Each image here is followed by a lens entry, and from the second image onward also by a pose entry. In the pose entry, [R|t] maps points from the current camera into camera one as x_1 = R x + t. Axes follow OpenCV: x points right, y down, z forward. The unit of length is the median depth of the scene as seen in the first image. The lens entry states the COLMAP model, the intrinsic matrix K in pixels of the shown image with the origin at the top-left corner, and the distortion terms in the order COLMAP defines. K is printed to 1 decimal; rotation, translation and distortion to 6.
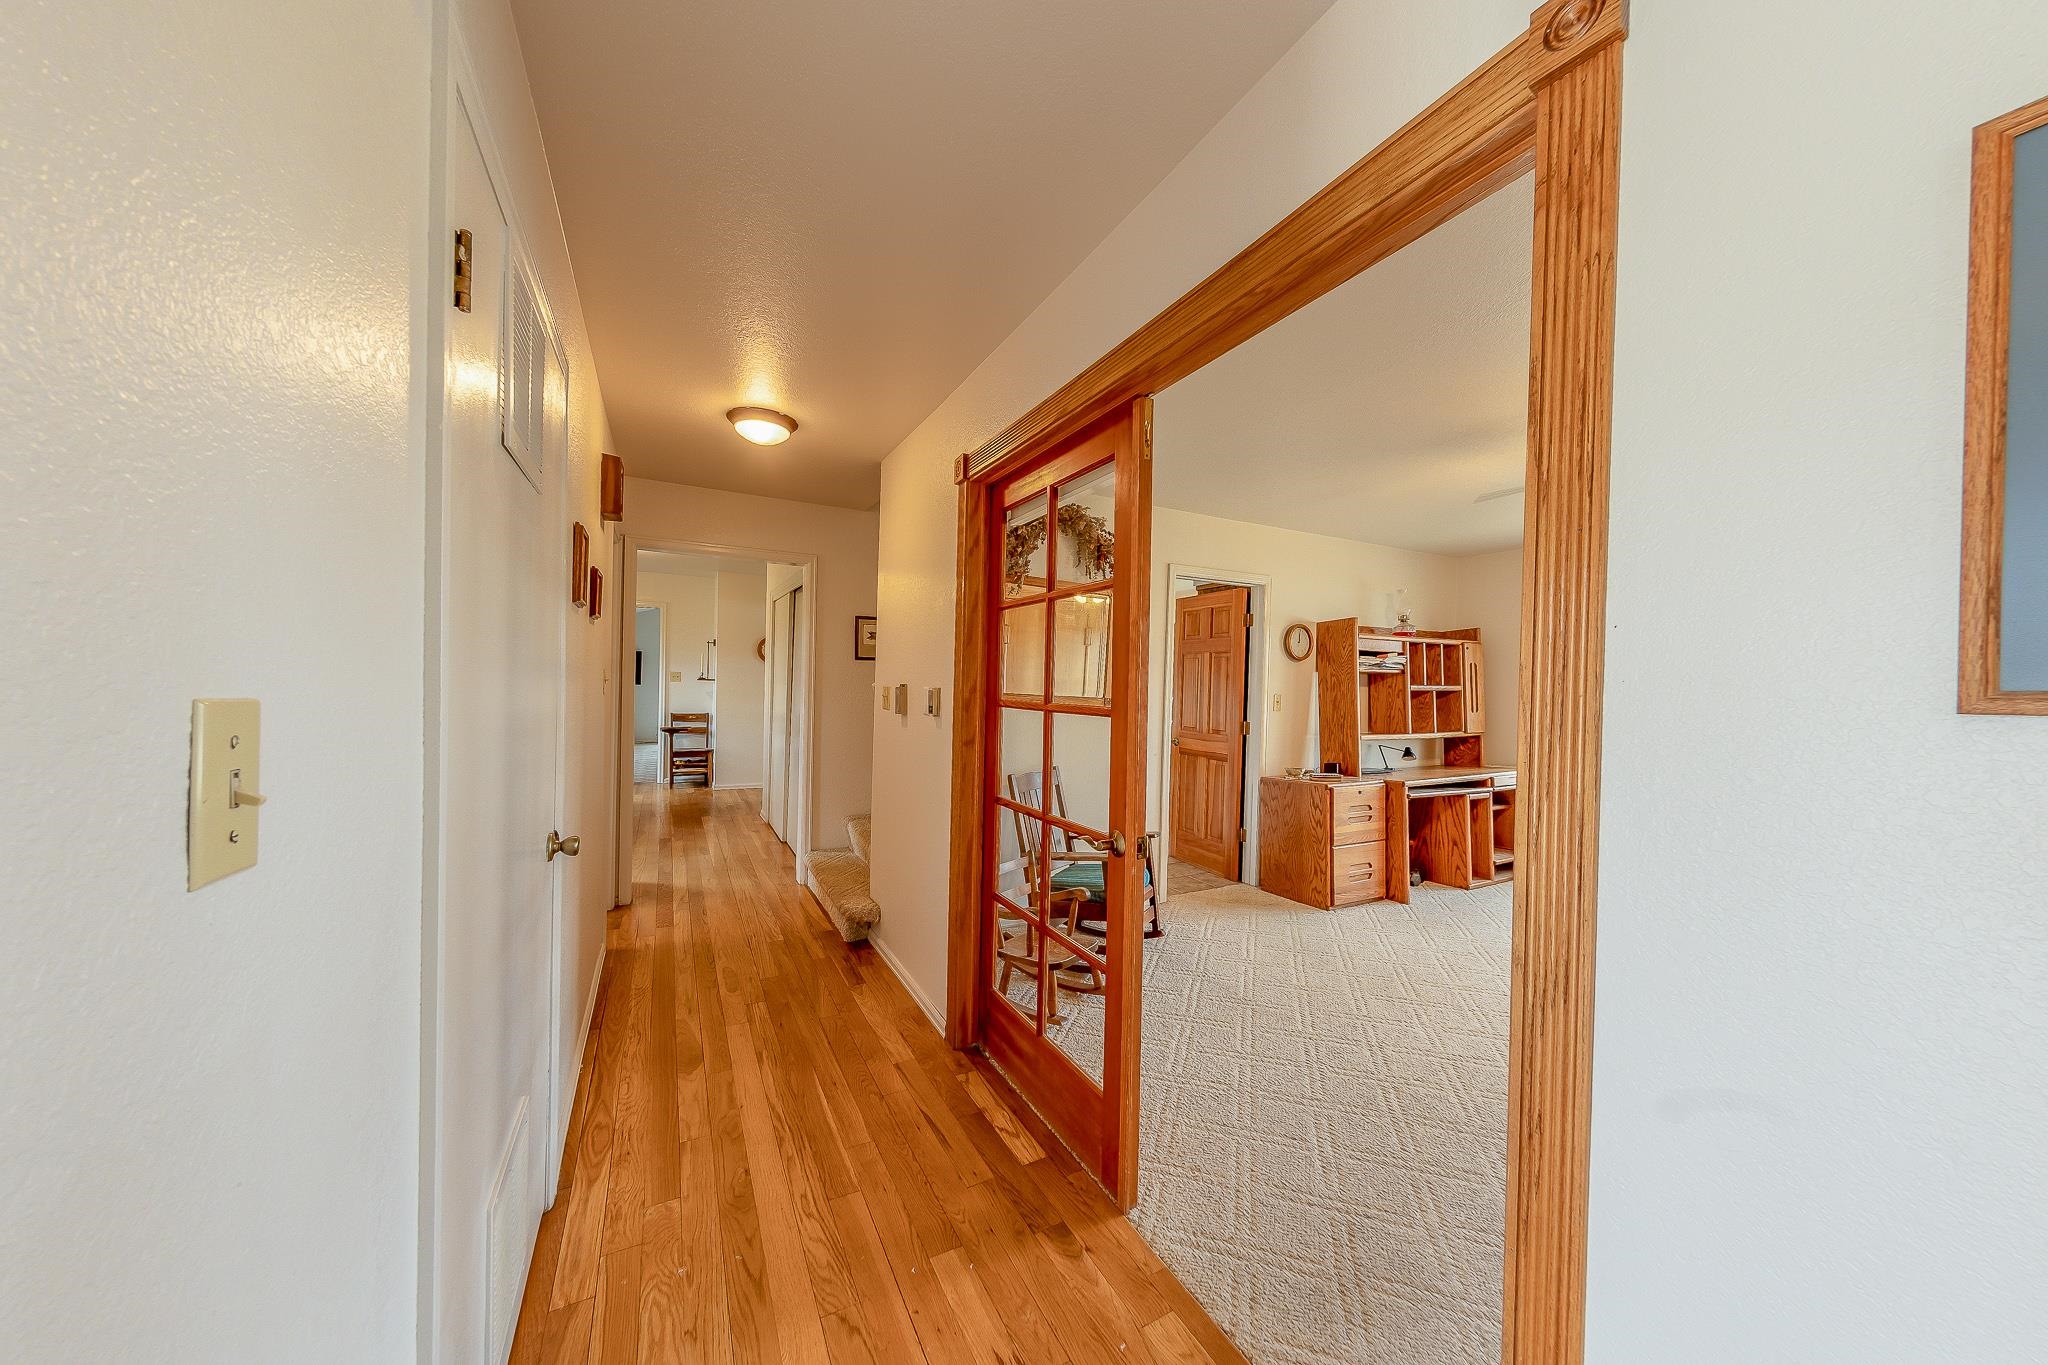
lens RADIAL K [[672.5, 0, 1024.9], [0, 672.5, 699.3], [0, 0, 1]] dist [0.000583, 0.000021]
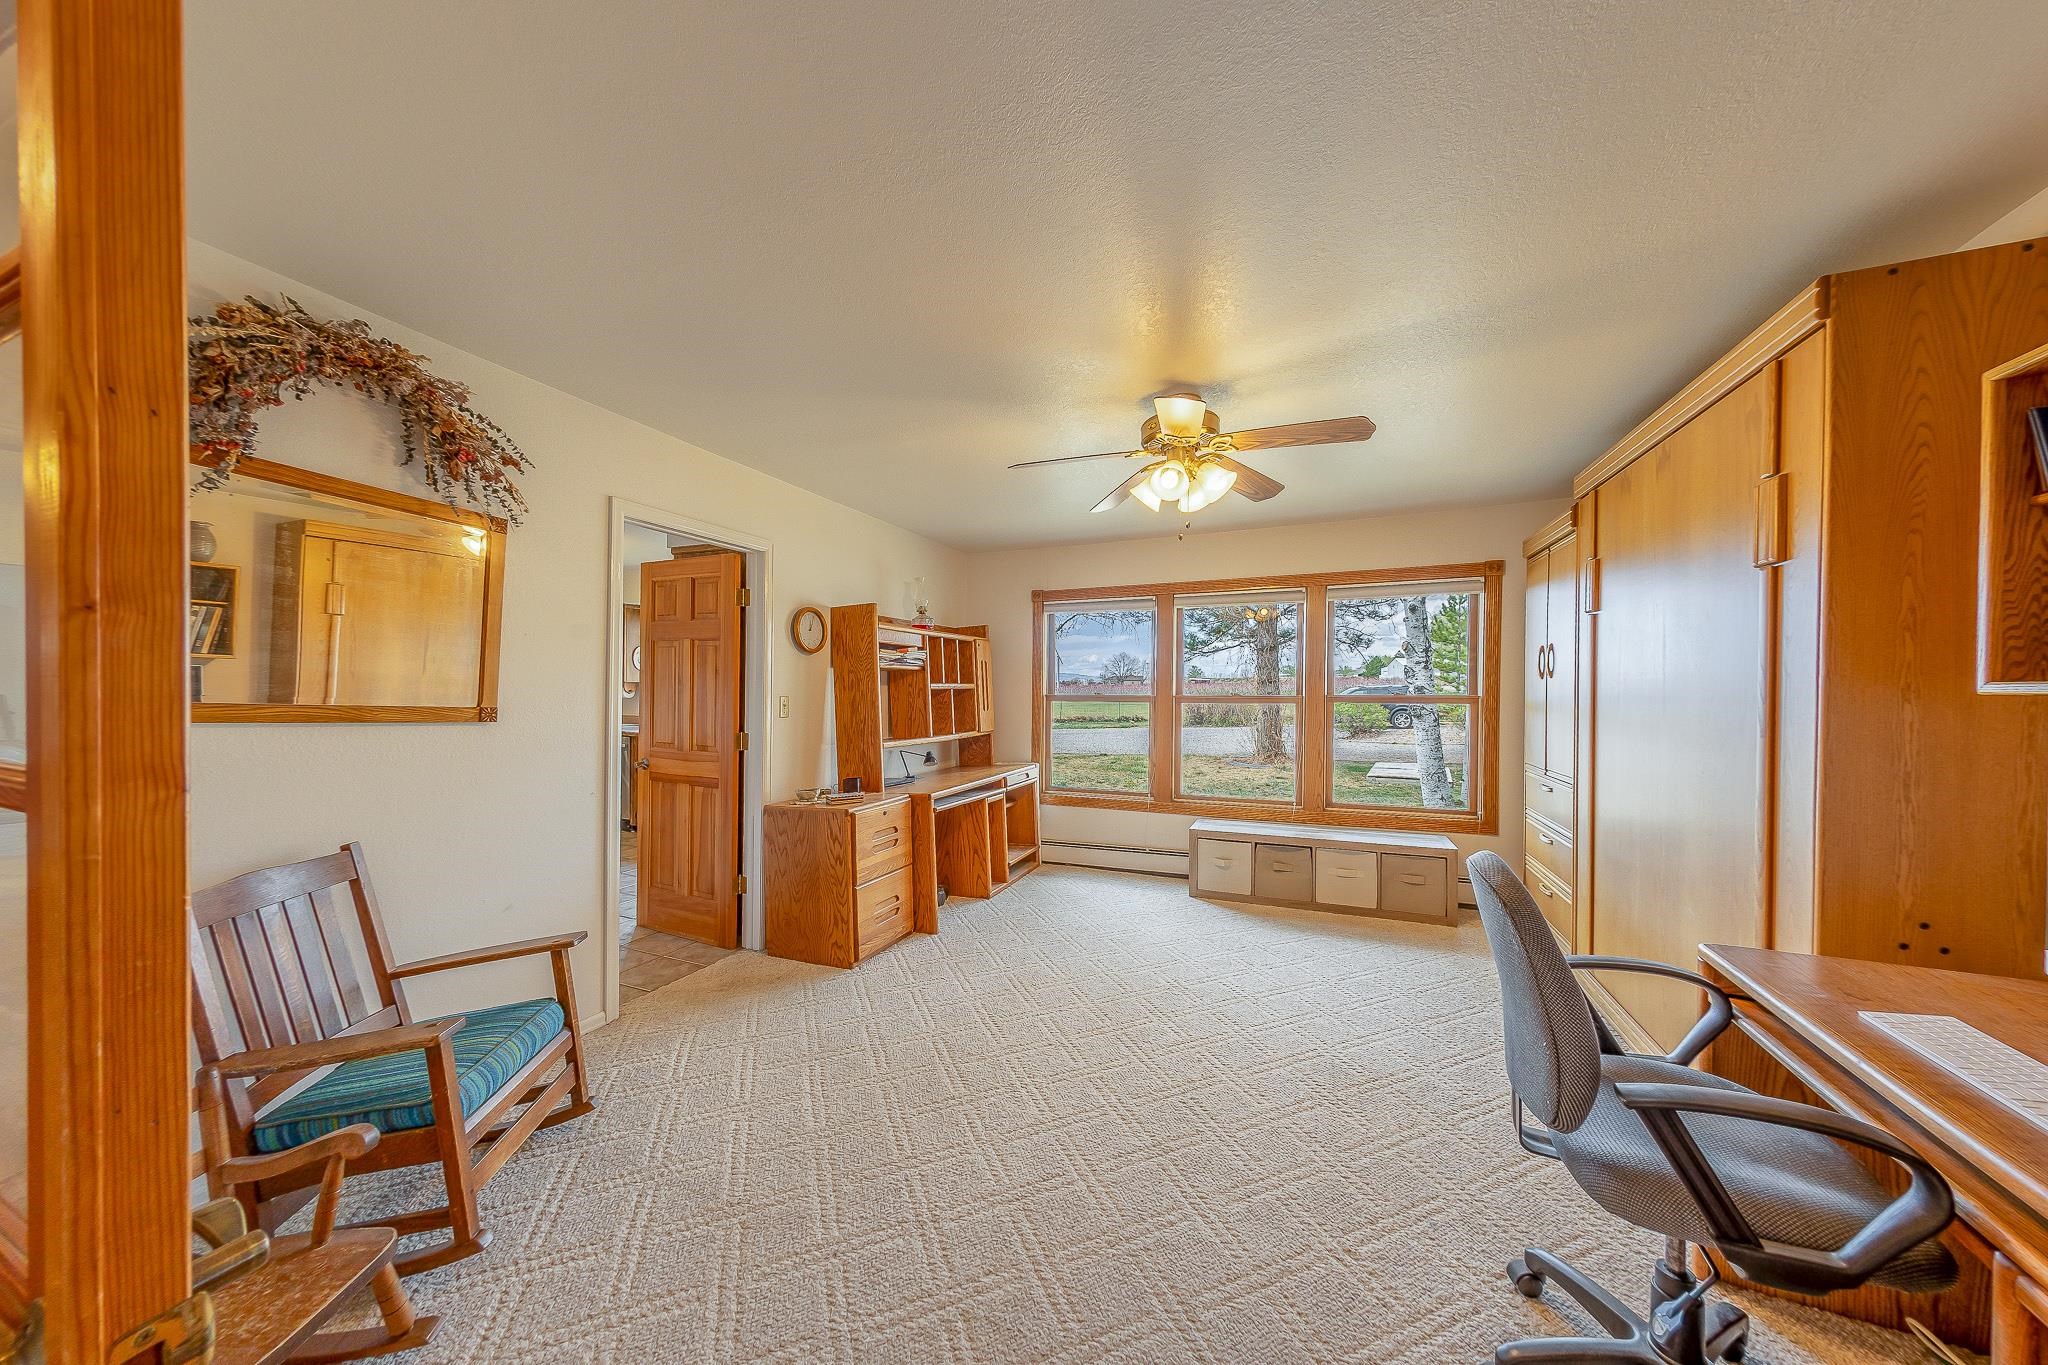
lens RADIAL K [[672.5, 0, 1024.9], [0, 672.5, 699.3], [0, 0, 1]] dist [0.000583, 0.000021]
pose [[0.770906, -0.018026, 0.636694, 0.095614], [0.017670, 0.999820, 0.006911, -0.003705], [-0.636704, 0.005923, 0.771085, 0.224959]]
